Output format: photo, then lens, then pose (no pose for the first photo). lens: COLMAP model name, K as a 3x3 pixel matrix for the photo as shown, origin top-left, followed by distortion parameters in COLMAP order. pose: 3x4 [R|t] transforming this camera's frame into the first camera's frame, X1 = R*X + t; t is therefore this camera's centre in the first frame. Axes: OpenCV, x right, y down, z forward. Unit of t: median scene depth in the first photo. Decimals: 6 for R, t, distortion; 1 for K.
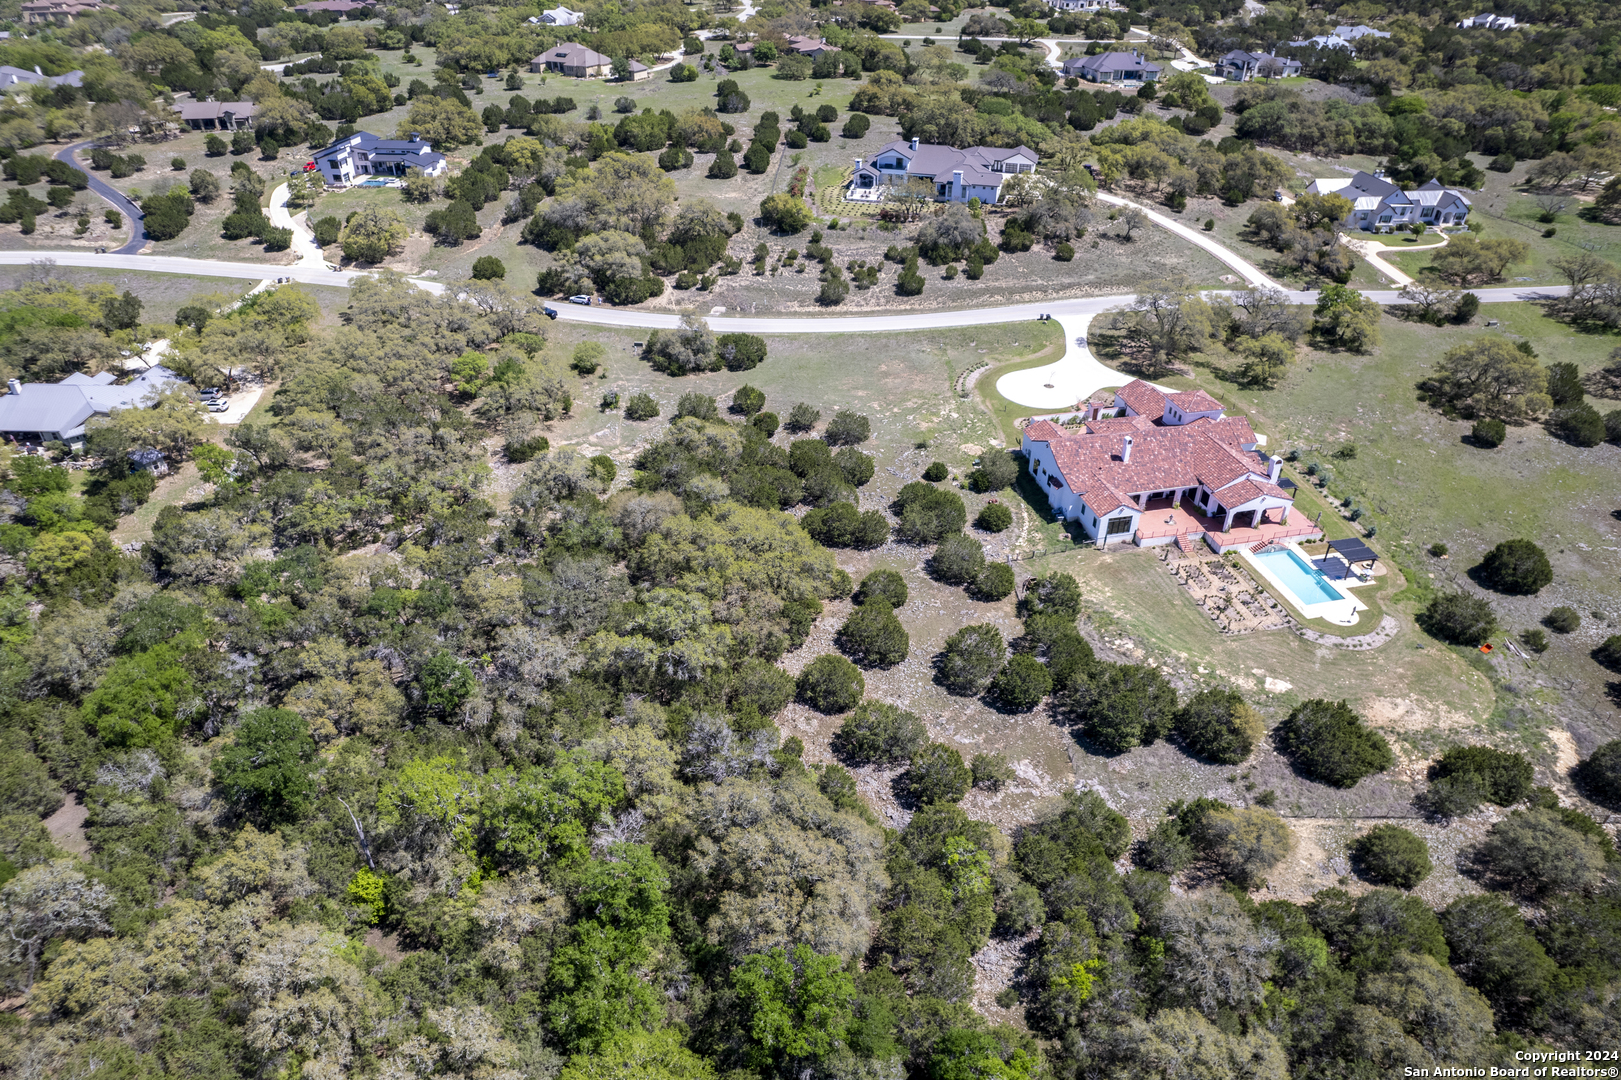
lens RADIAL K [[1043.1, 0, 805.7], [0, 1043.1, 544.8], [0, 0, 1]] dist [-0.083389, 0.077385]
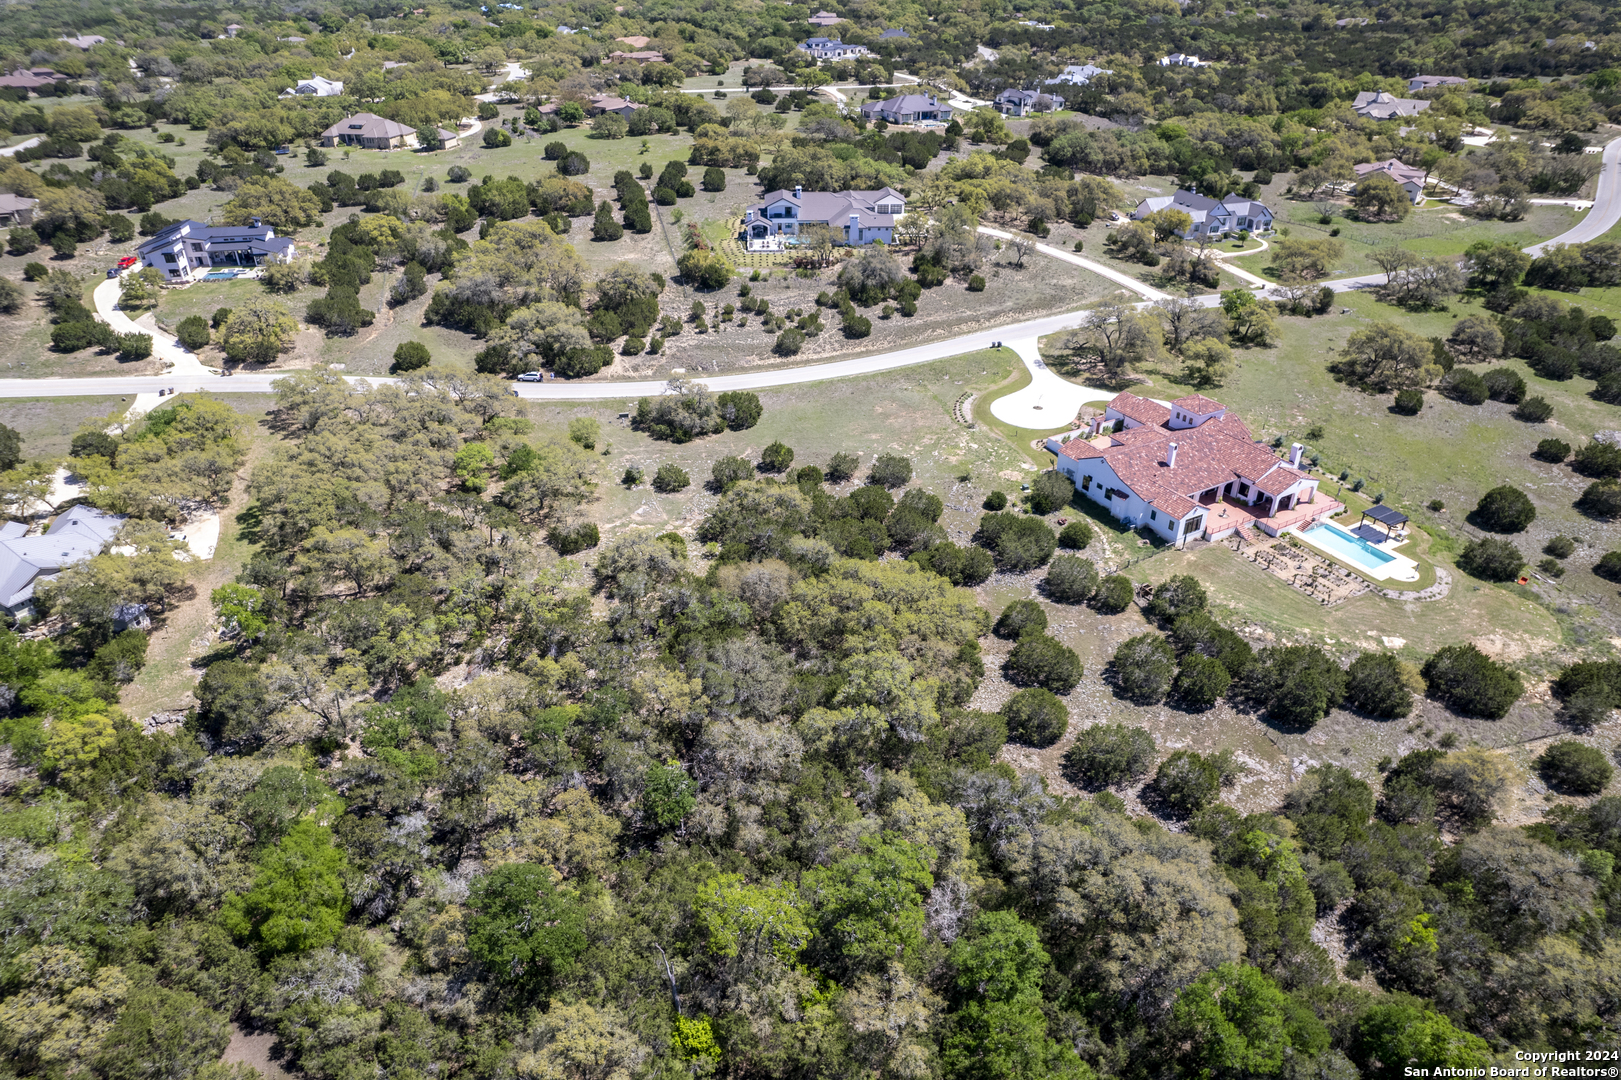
lens RADIAL K [[1043.1, 0, 808.6], [0, 1043.1, 545.3], [0, 0, 1]] dist [-0.083389, 0.077385]
pose [[0.957559, -0.148540, 0.247016, -0.235683], [0.159138, 0.986979, -0.023395, -0.024481], [-0.240325, 0.061711, 0.968729, 0.039228]]
